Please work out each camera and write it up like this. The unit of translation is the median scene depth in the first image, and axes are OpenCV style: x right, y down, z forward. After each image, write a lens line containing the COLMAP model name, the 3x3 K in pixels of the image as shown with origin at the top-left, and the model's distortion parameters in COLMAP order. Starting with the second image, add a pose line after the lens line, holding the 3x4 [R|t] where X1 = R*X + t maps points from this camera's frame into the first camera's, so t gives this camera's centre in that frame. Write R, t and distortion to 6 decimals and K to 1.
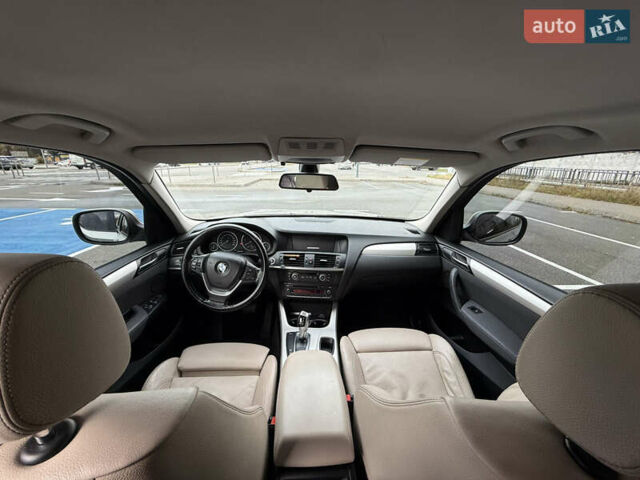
lens RADIAL K [[261.6, 0, 320.0], [0, 261.6, 240.0], [0, 0, 1]] dist [0.014411, 0.000005]
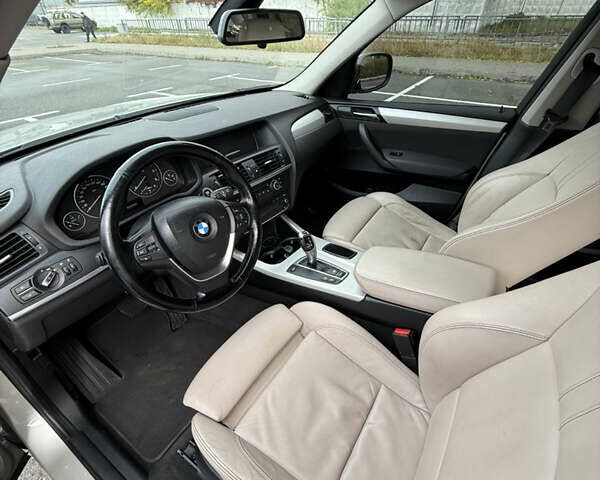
lens RADIAL K [[322.4, 0, 300.0], [0, 322.4, 240.0], [0, 0, 1]] dist [-0.000603, -0.000089]
pose [[0.574371, -0.490359, 0.655474, -0.592233], [0.264372, 0.868939, 0.418391, -0.075800], [-0.774729, -0.067023, 0.628731, 0.388000]]
